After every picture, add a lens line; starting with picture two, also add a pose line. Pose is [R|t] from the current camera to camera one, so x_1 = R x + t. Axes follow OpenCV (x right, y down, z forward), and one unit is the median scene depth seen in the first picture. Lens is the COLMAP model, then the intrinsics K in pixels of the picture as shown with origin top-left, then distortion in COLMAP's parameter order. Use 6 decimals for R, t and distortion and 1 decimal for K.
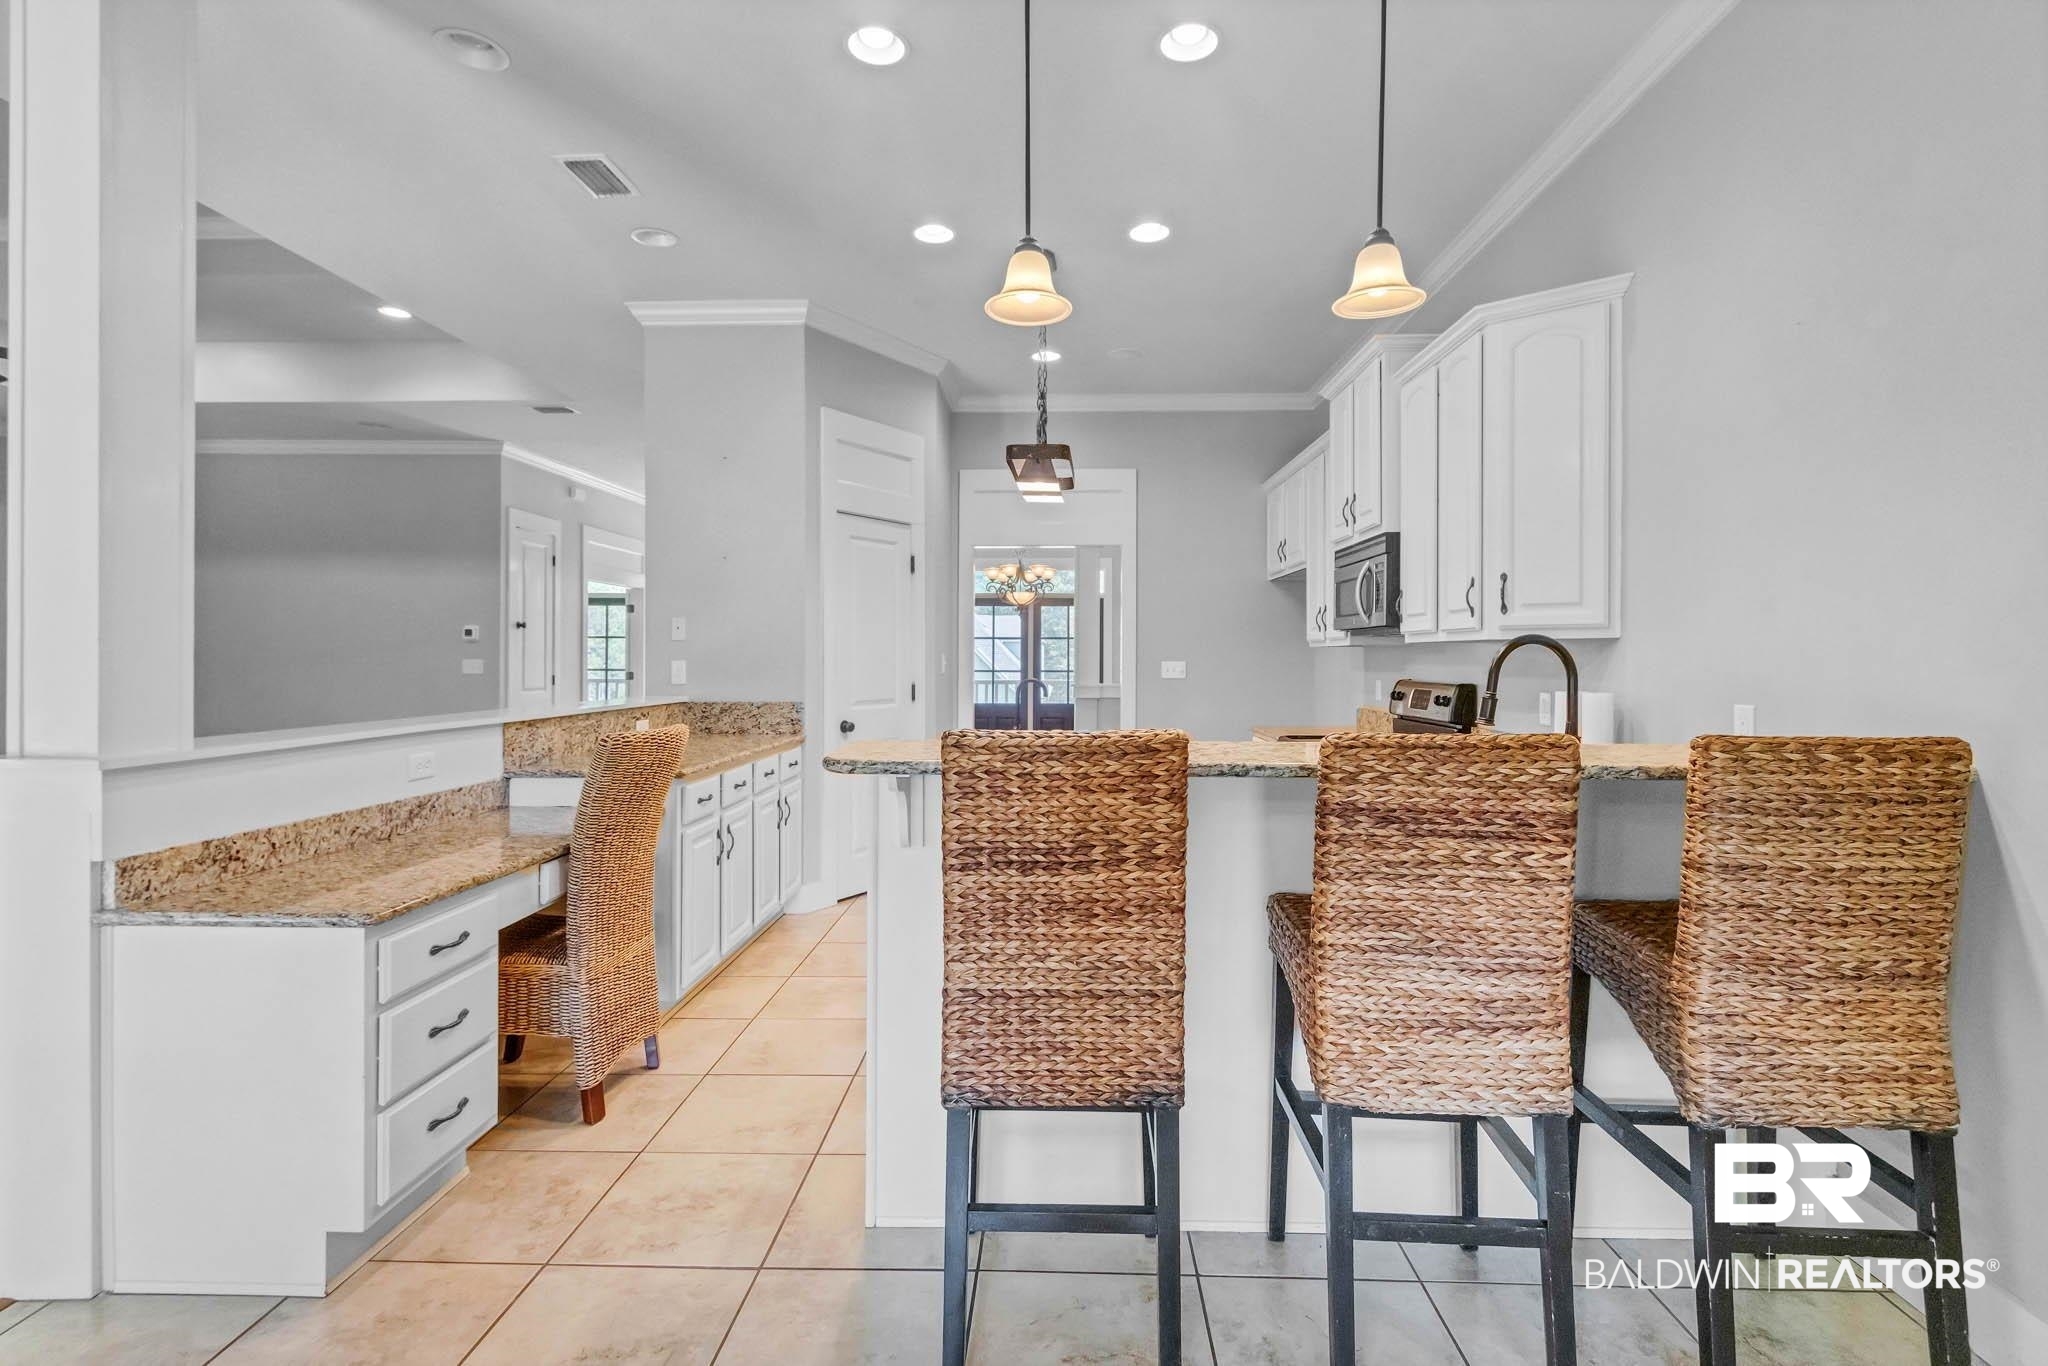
lens RADIAL K [[939.6, 0, 1026.7], [0, 939.6, 661.4], [0, 0, 1]] dist [0.002575, 0.000222]
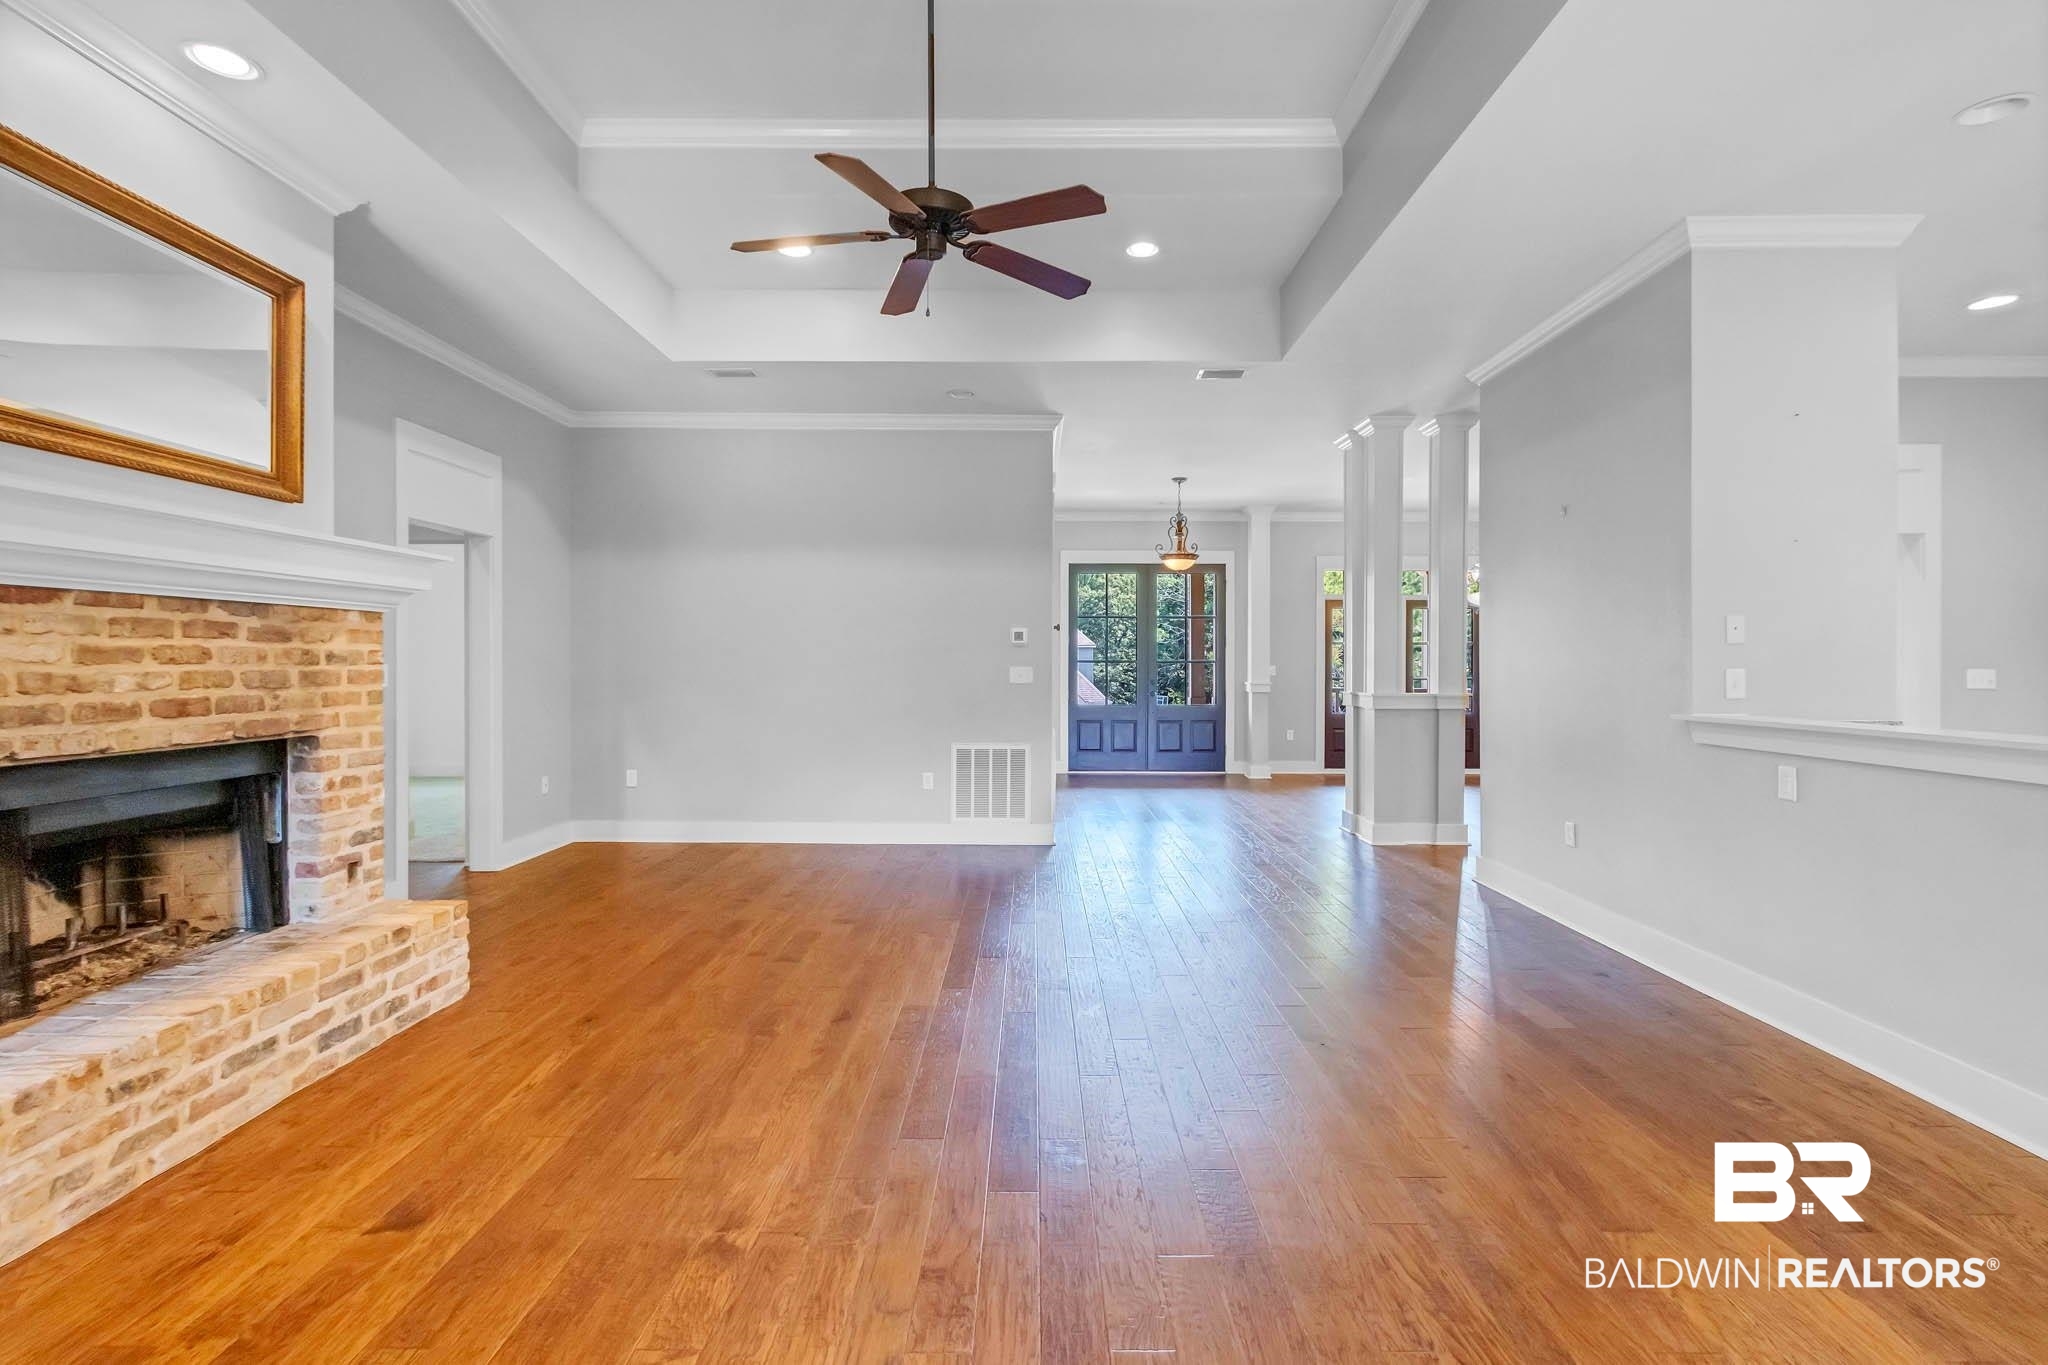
lens RADIAL K [[948.3, 0, 1018.6], [0, 948.3, 670.3], [0, 0, 1]] dist [0.002052, 0.000008]
pose [[0.999714, -0.000393, 0.023915, -0.614276], [0.000303, 0.999993, 0.003740, -0.002088], [-0.023917, -0.003731, 0.999707, 0.123961]]
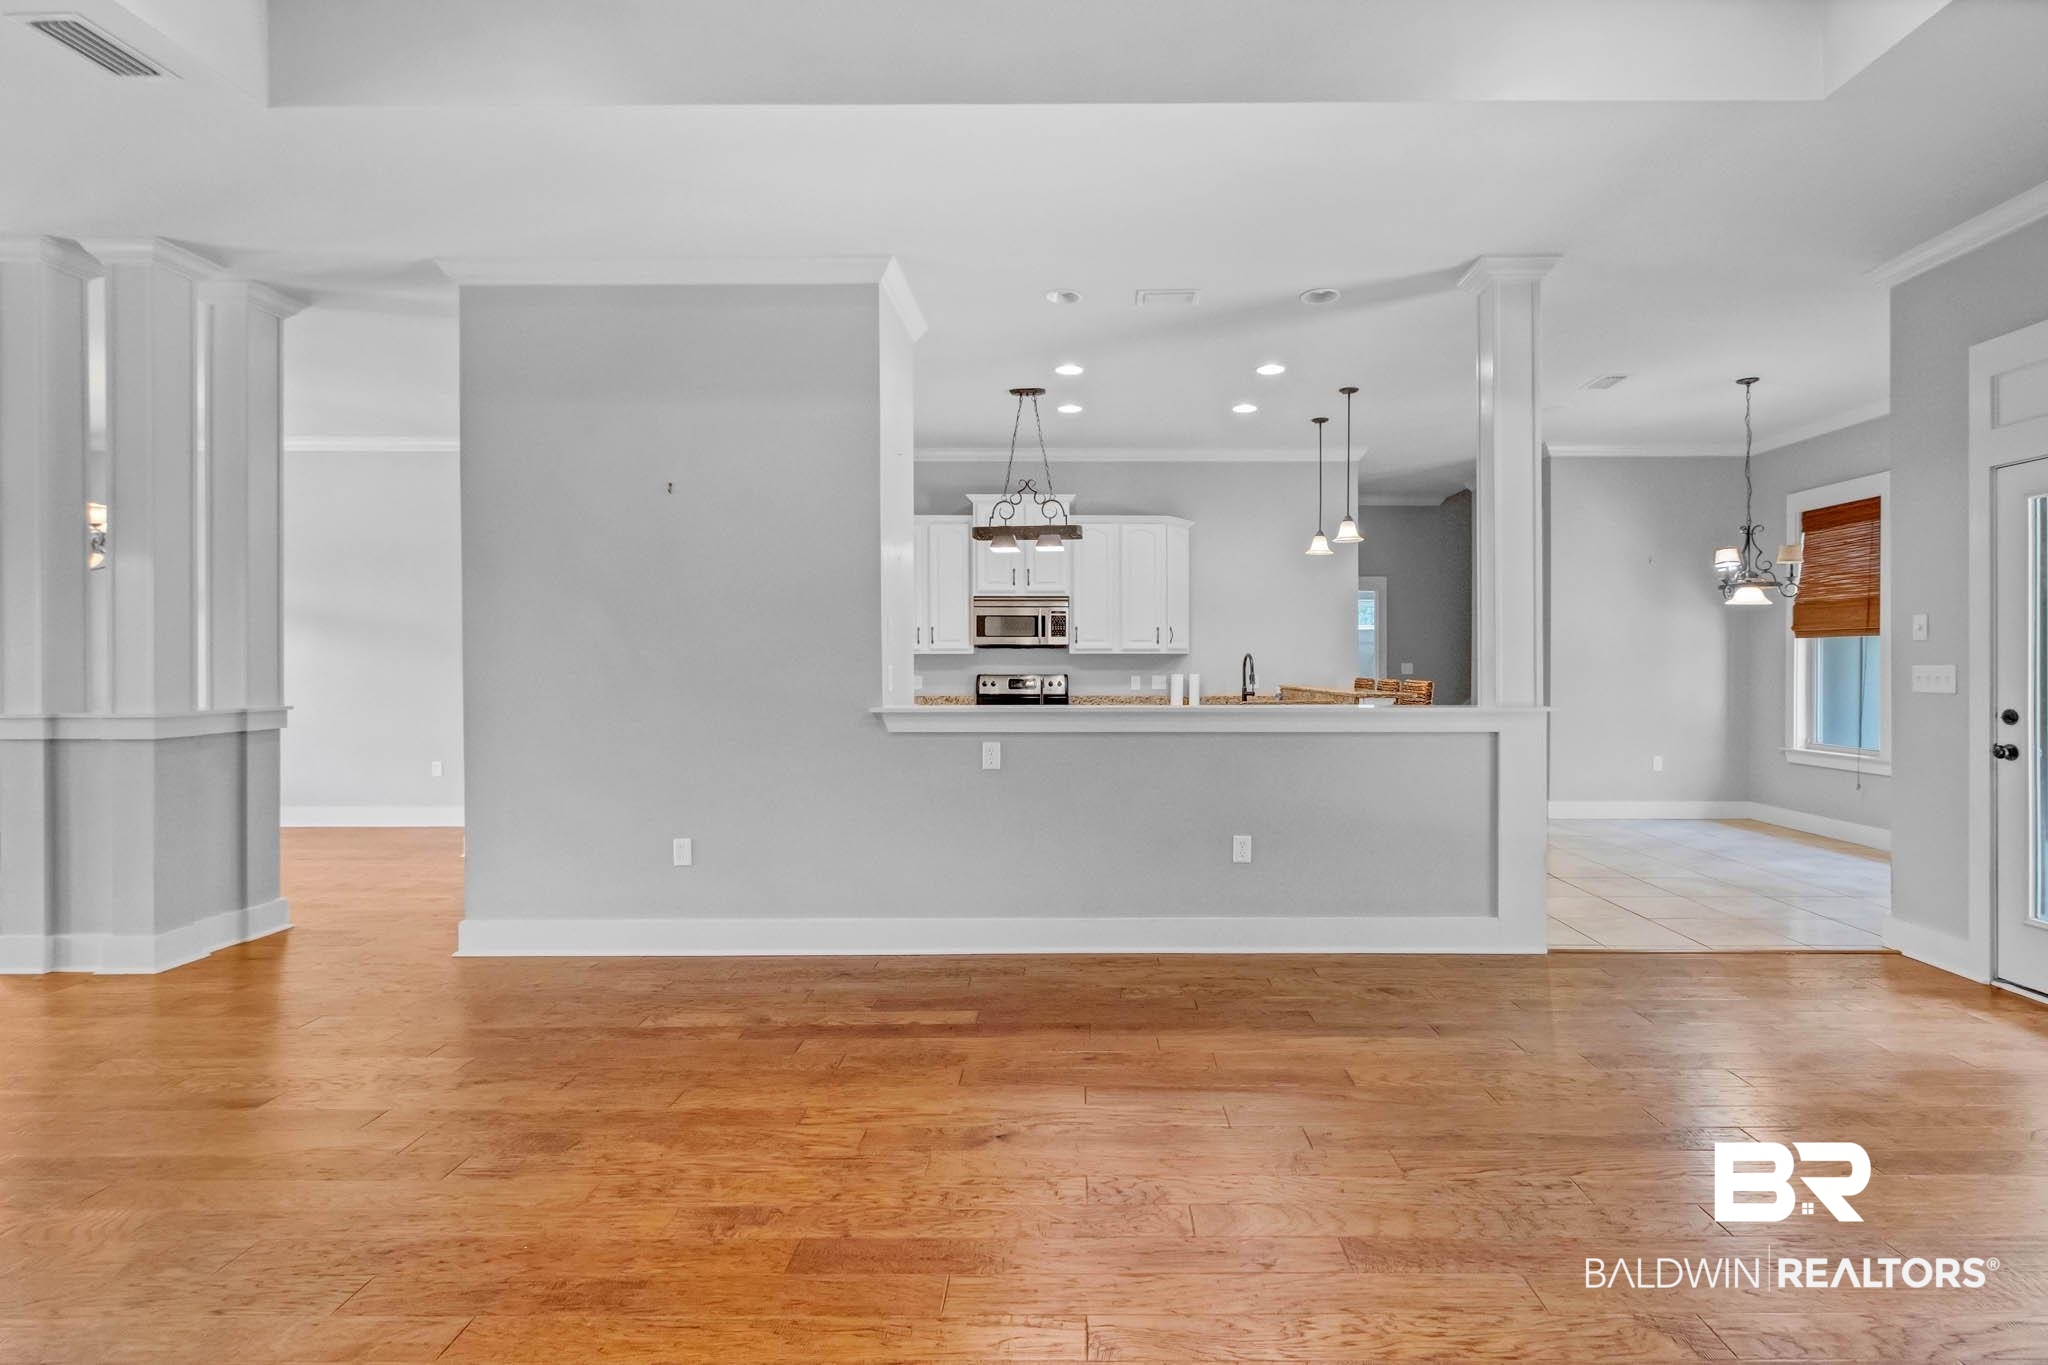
lens RADIAL K [[985.5, 0, 1070.6], [0, 985.5, 659.6], [0, 0, 1]] dist [0.000480, -0.000369]
pose [[-0.036665, 0.000627, 0.999327, -0.811765], [0.004876, 0.999988, -0.000448, -0.003329], [-0.999316, 0.004856, -0.036668, 0.512076]]
